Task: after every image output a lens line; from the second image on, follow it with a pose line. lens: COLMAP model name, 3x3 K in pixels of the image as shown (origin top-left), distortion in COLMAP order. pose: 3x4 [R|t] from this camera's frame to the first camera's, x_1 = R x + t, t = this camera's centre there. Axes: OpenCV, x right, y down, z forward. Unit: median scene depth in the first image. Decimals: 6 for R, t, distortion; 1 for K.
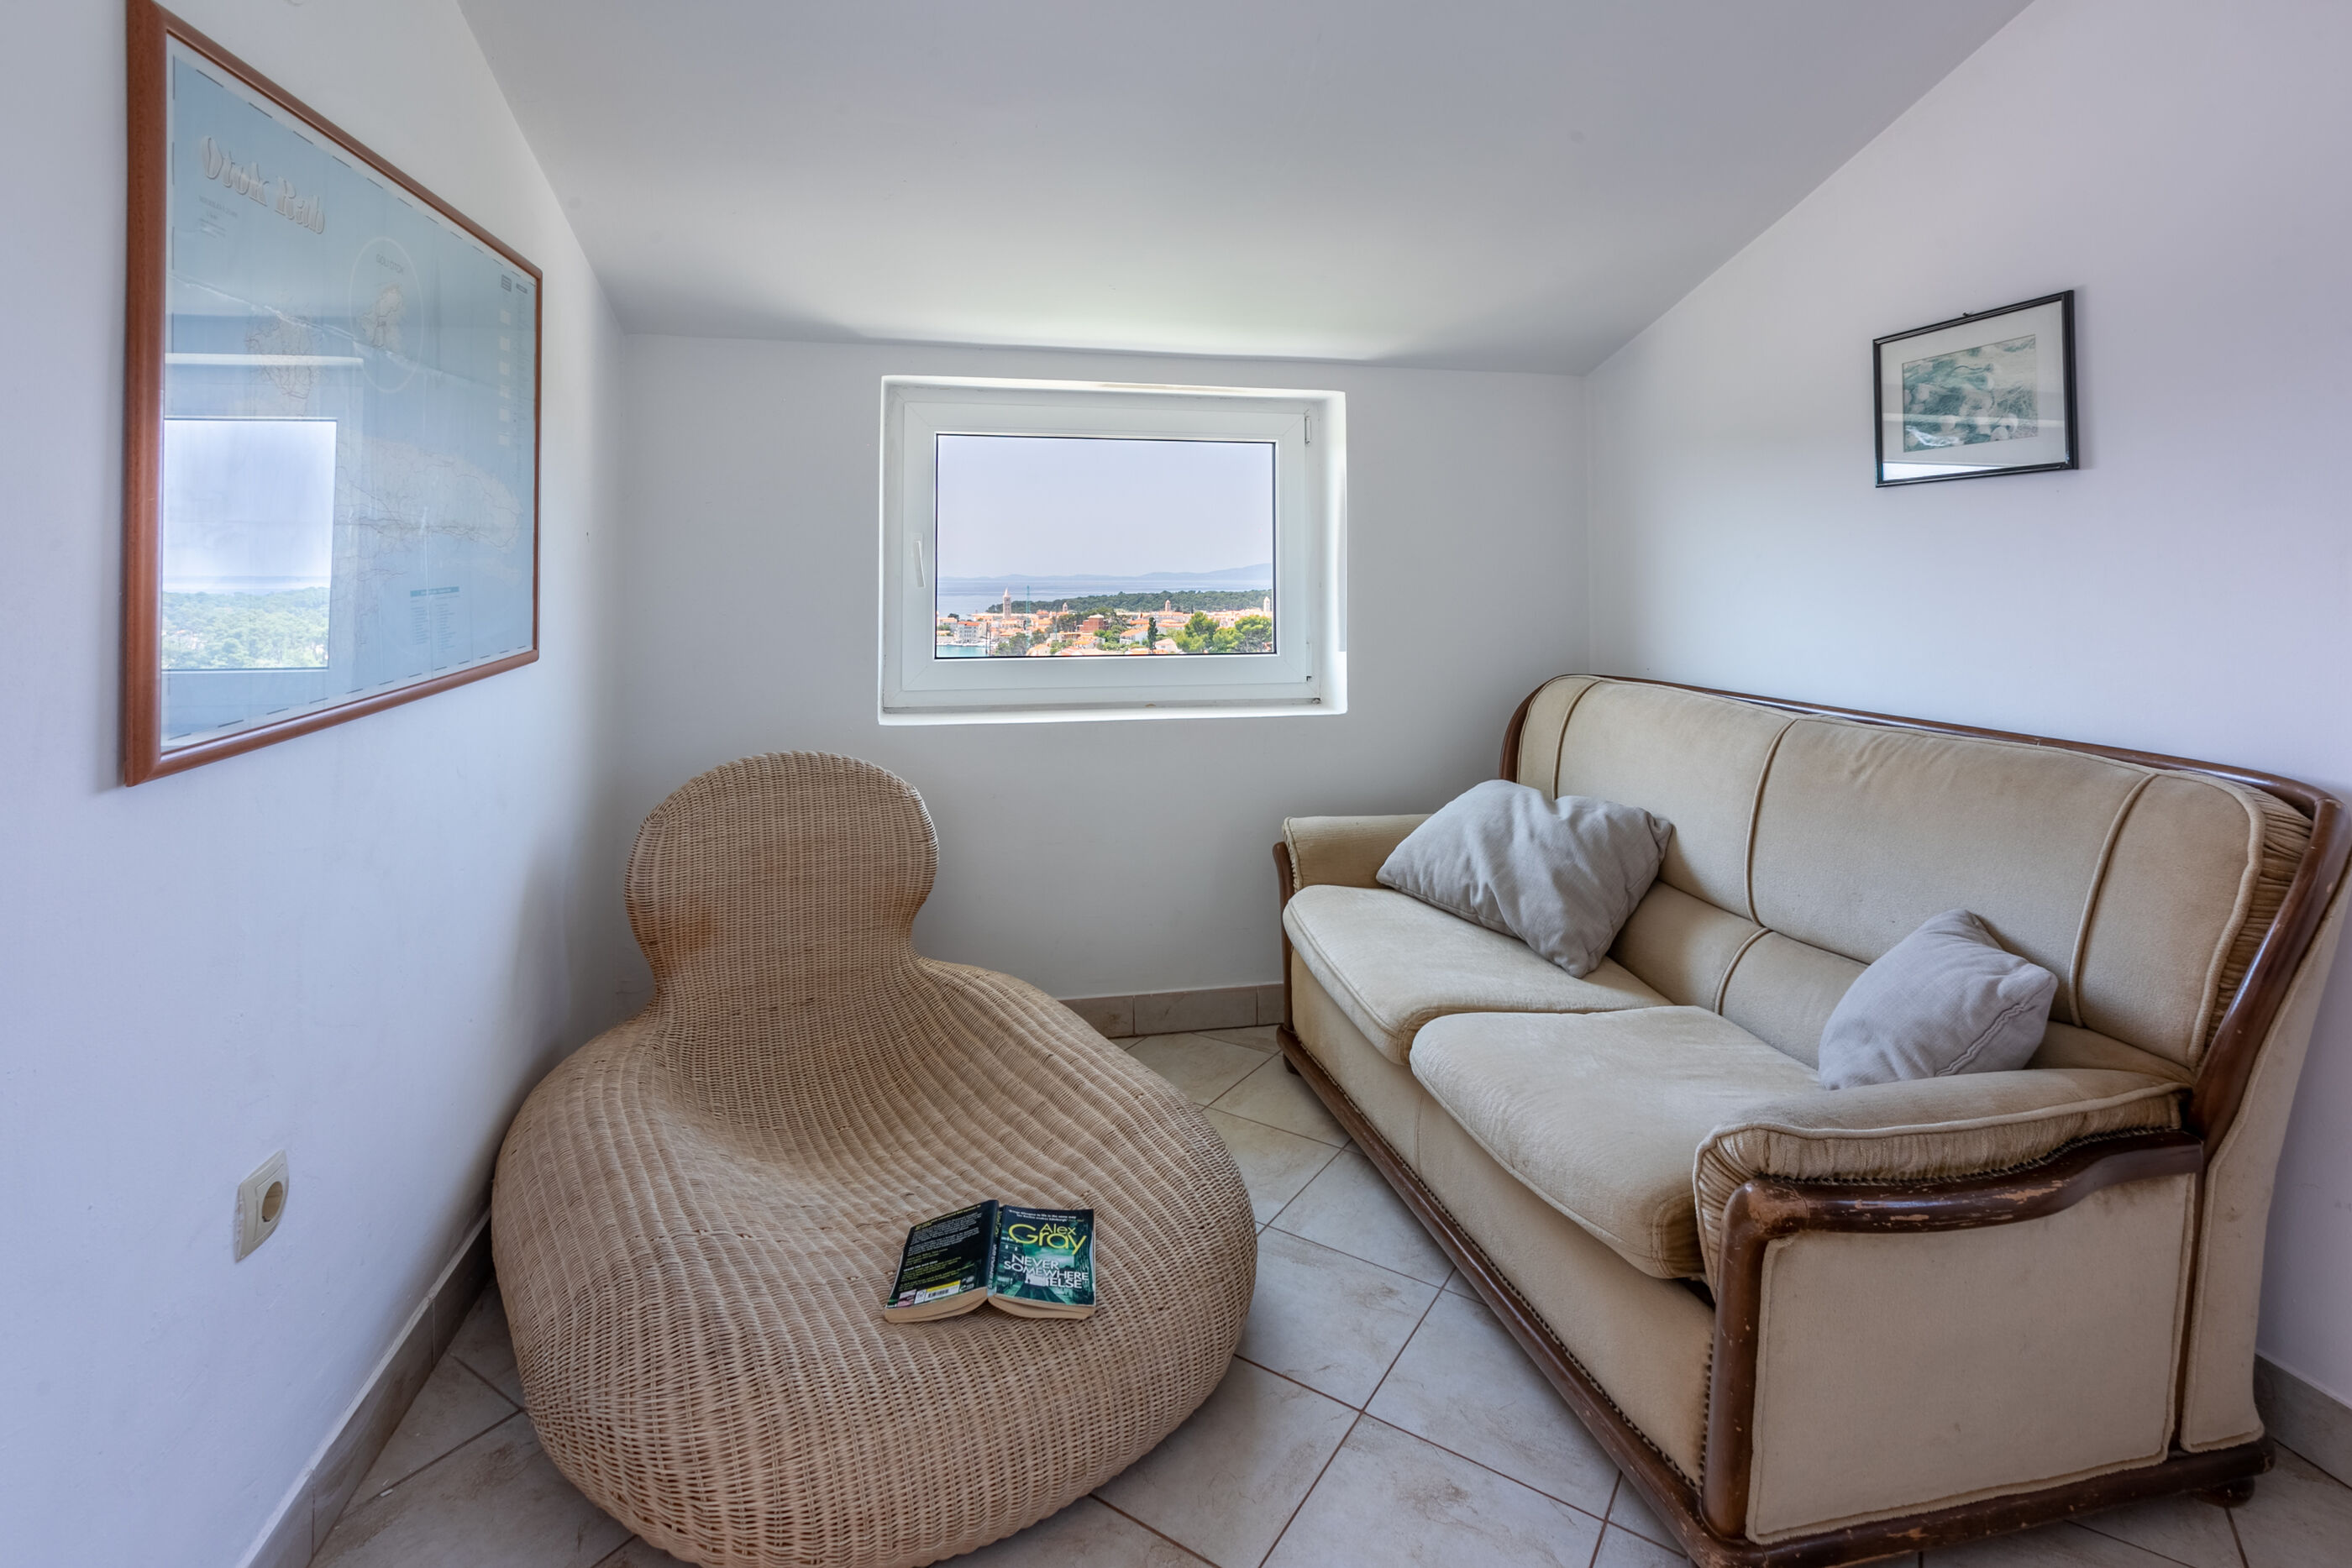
lens RADIAL K [[1087.5, 0, 1178.7], [0, 1087.5, 532.3], [0, 0, 1]] dist [-0.000039, -0.000418]
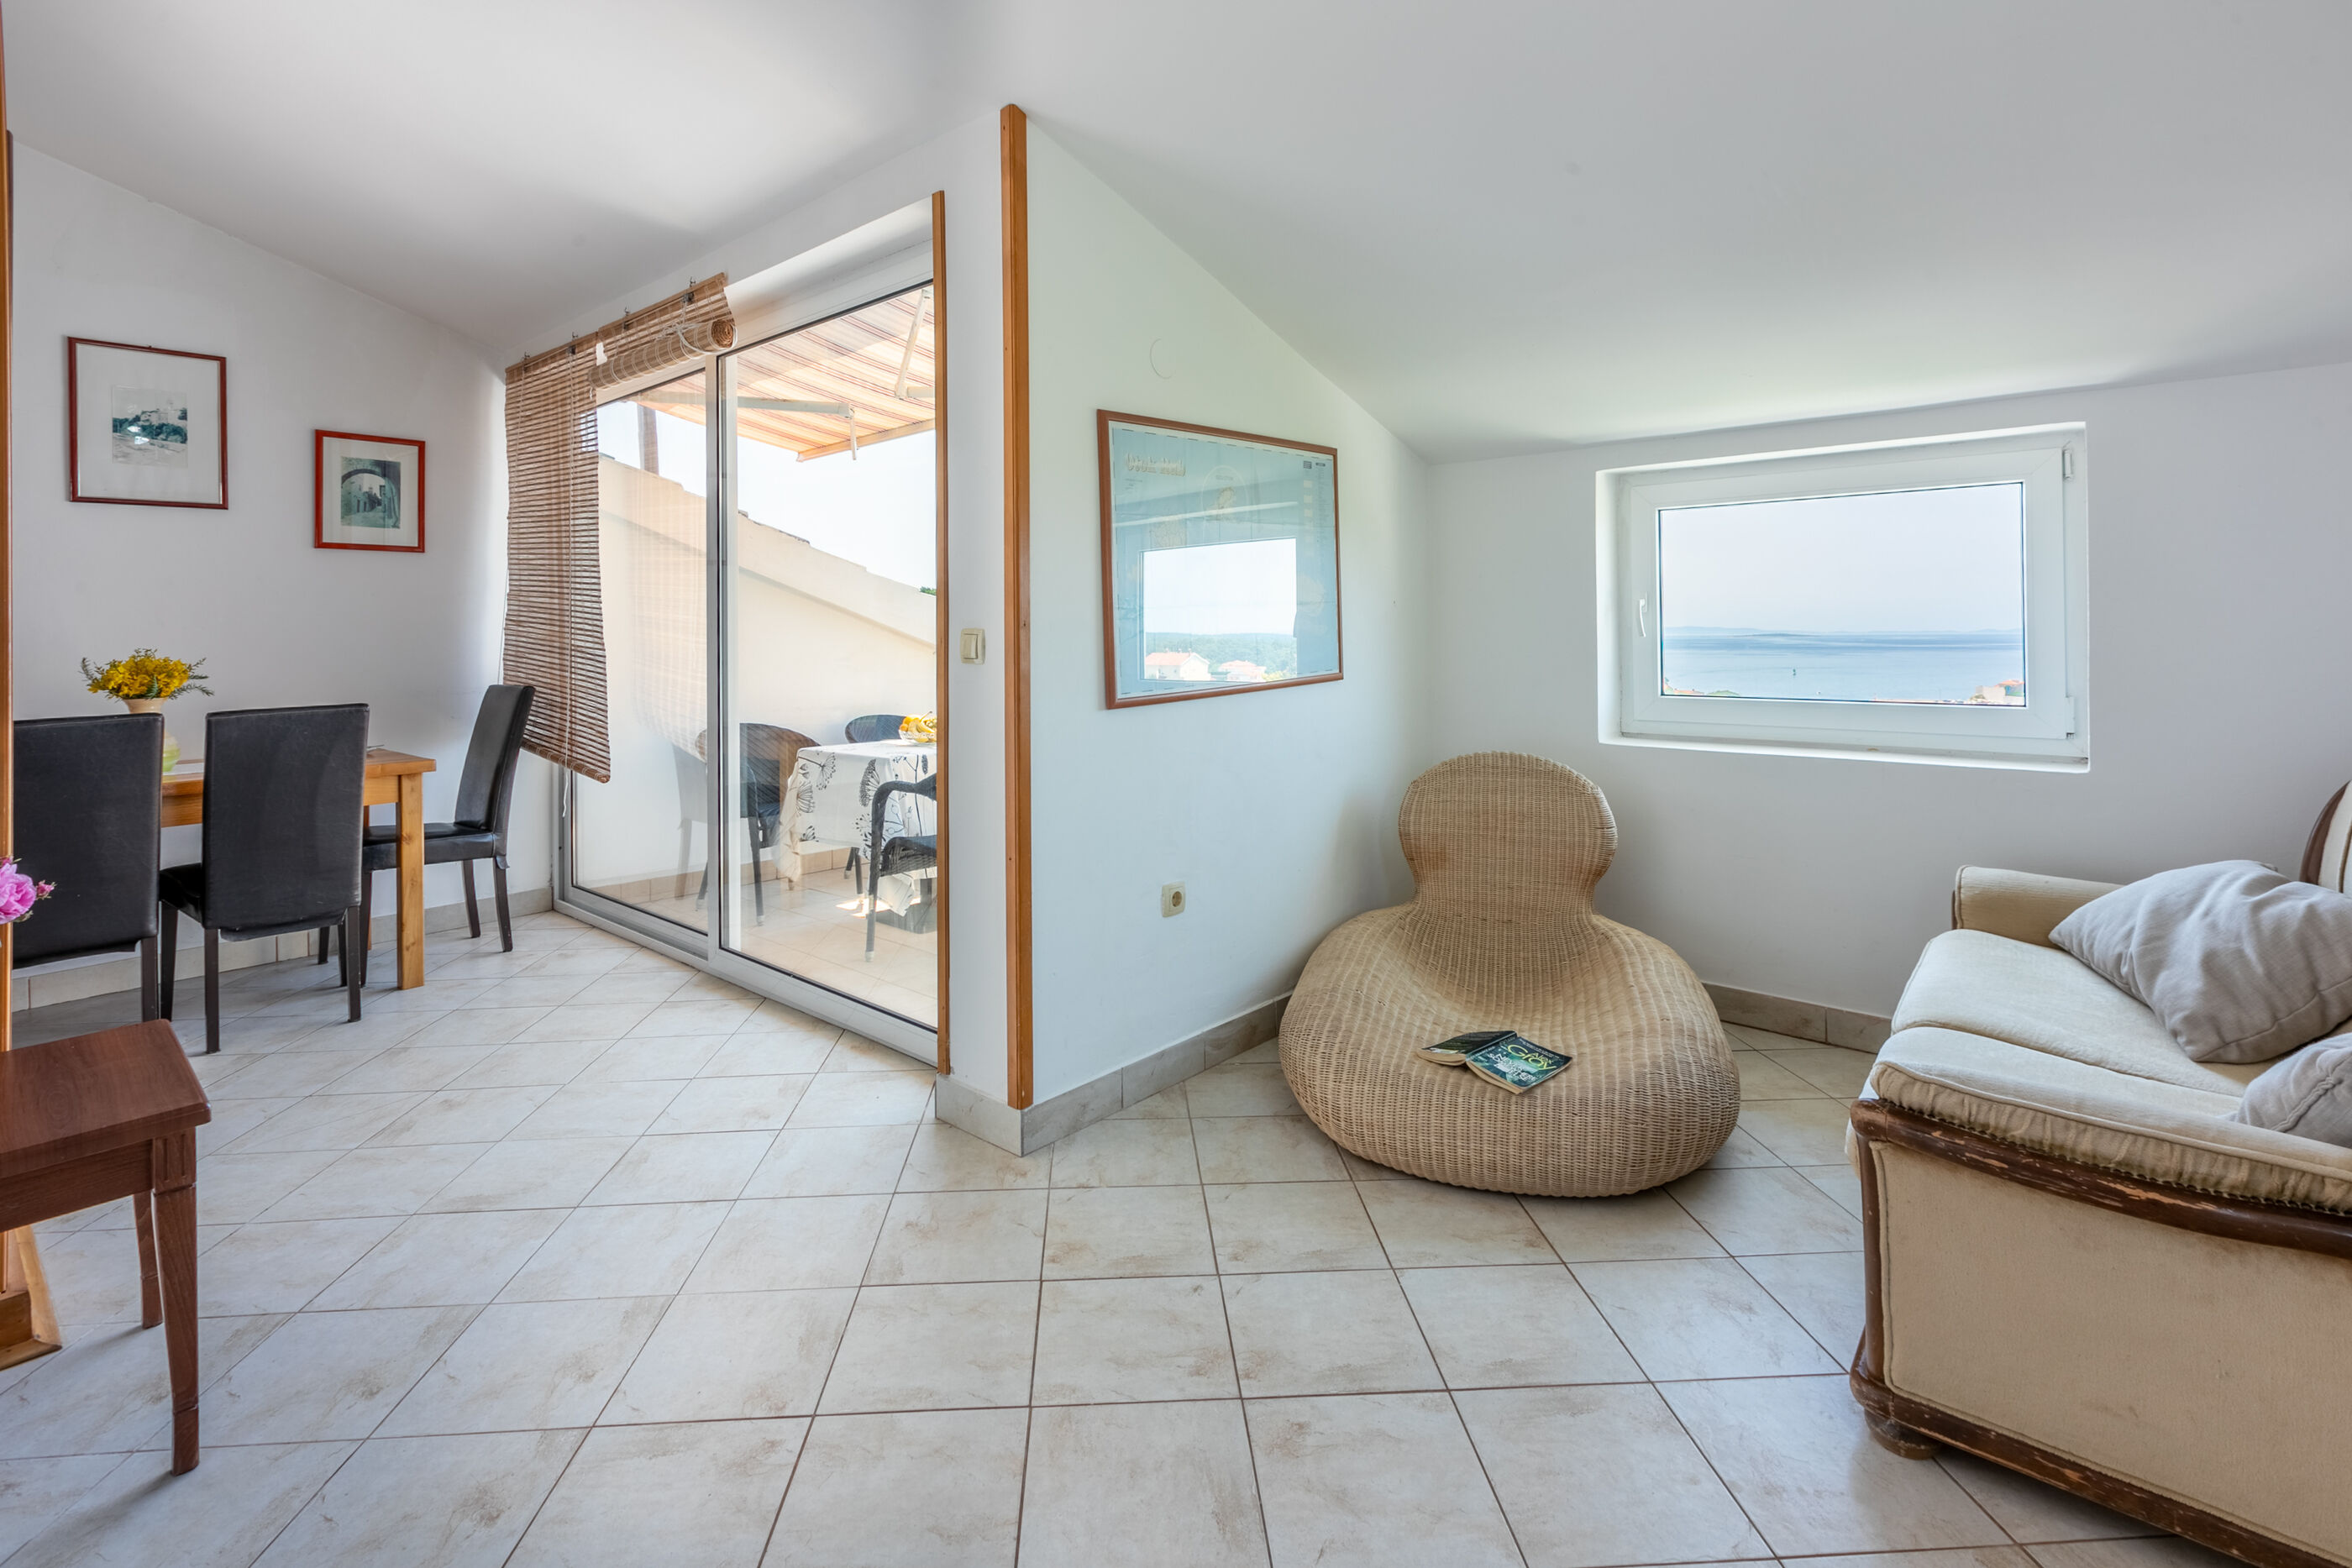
lens RADIAL K [[1102.3, 0, 1212.9], [0, 1102.3, 616.4], [0, 0, 1]] dist [0.000501, -0.006814]
pose [[0.618372, -0.015166, -0.785739, 0.572642], [0.037752, 0.999233, 0.010423, -0.005107], [0.784978, -0.036109, 0.618470, -0.200875]]
